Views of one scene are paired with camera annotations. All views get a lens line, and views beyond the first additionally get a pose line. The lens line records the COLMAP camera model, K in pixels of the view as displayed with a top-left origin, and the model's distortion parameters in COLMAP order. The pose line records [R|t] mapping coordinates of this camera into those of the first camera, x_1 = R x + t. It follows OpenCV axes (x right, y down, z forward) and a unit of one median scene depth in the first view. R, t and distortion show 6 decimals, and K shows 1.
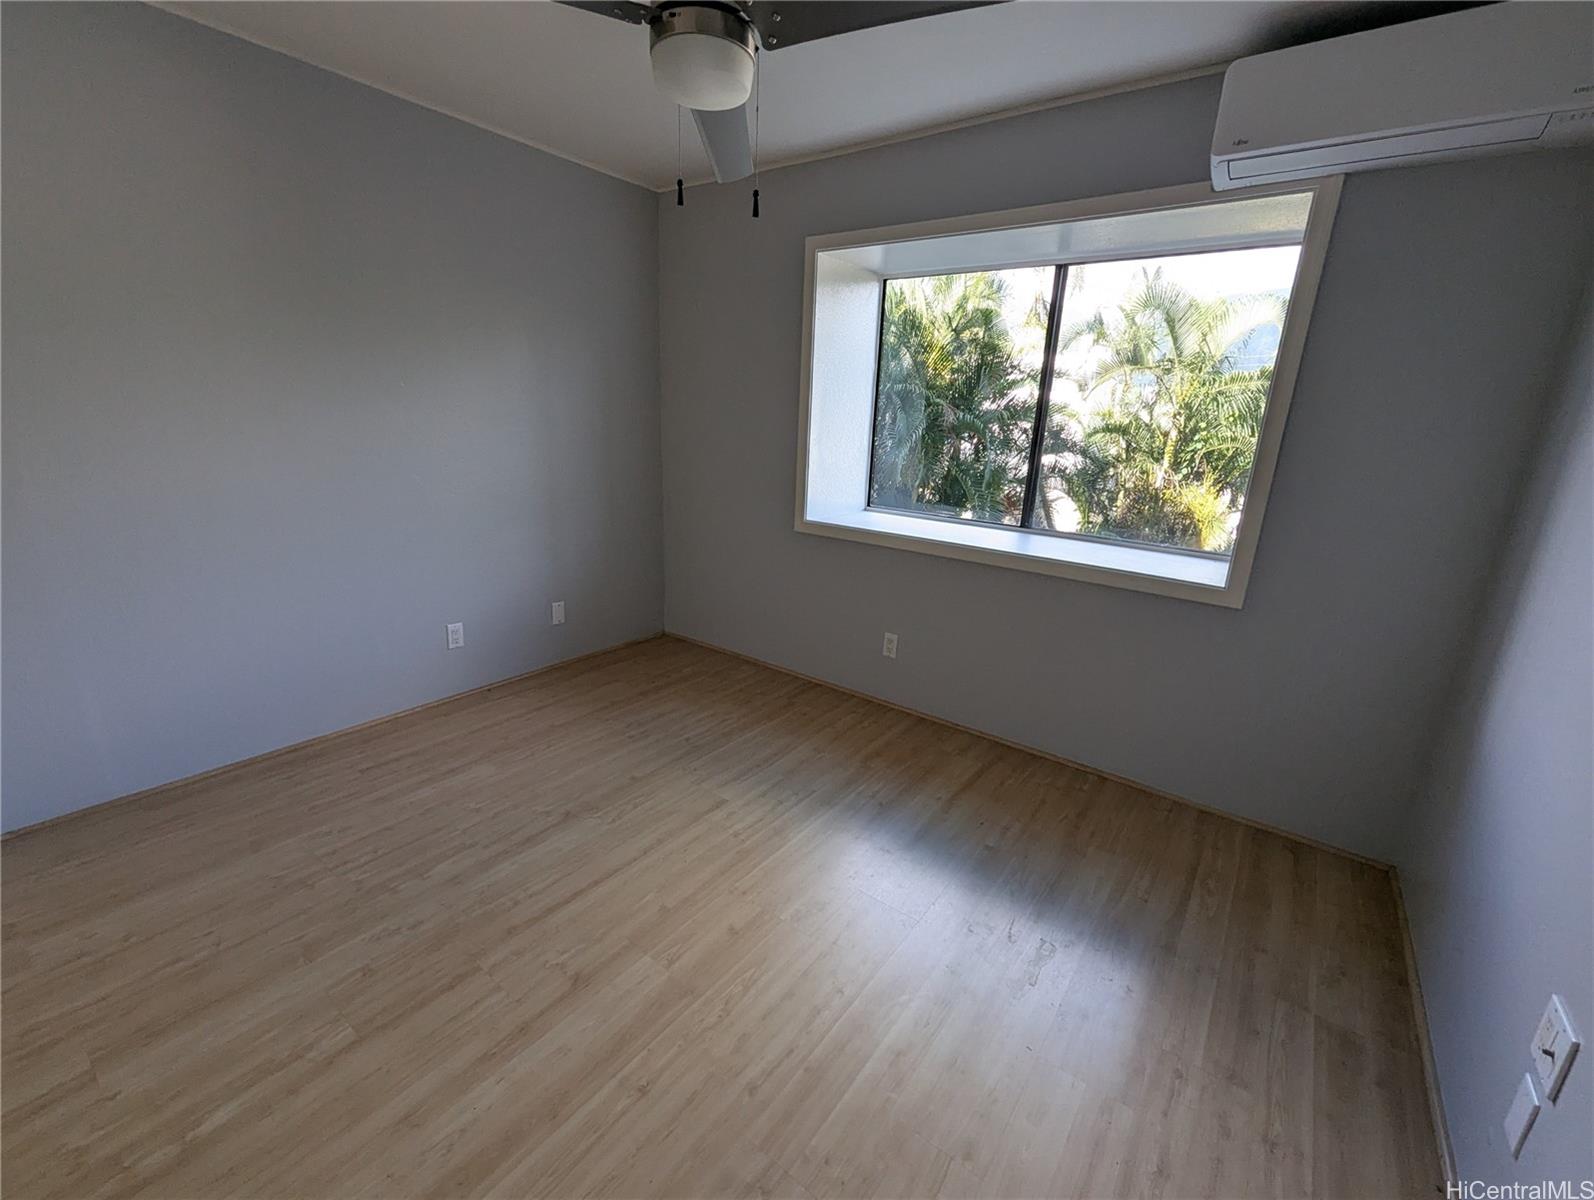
lens RADIAL K [[667.4, 0, 802.8], [0, 667.4, 599.9], [0, 0, 1]] dist [-0.001626, -0.000146]
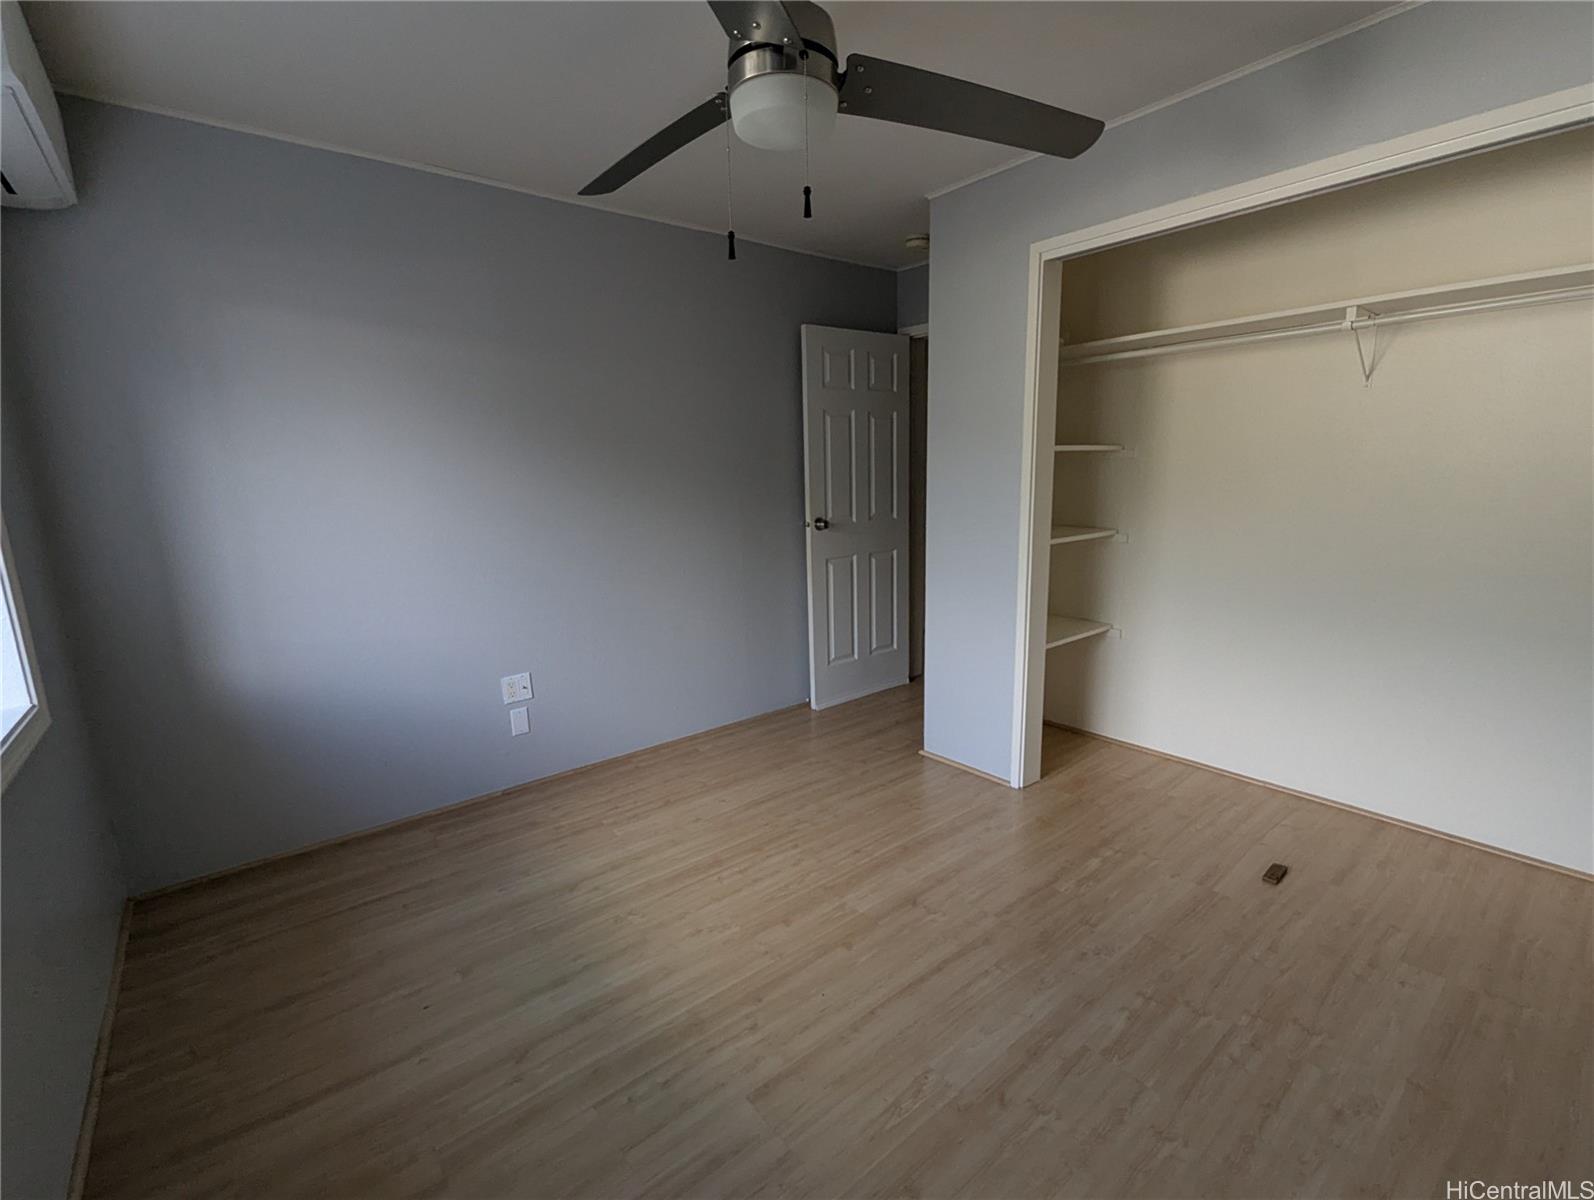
lens RADIAL K [[667.4, 0, 802.8], [0, 667.4, 599.9], [0, 0, 1]] dist [-0.001626, -0.000146]
pose [[-0.969215, -0.067470, 0.236793, -0.332749], [0.049928, 0.887885, 0.457349, -0.454675], [-0.241102, 0.455092, -0.857182, 1.581562]]
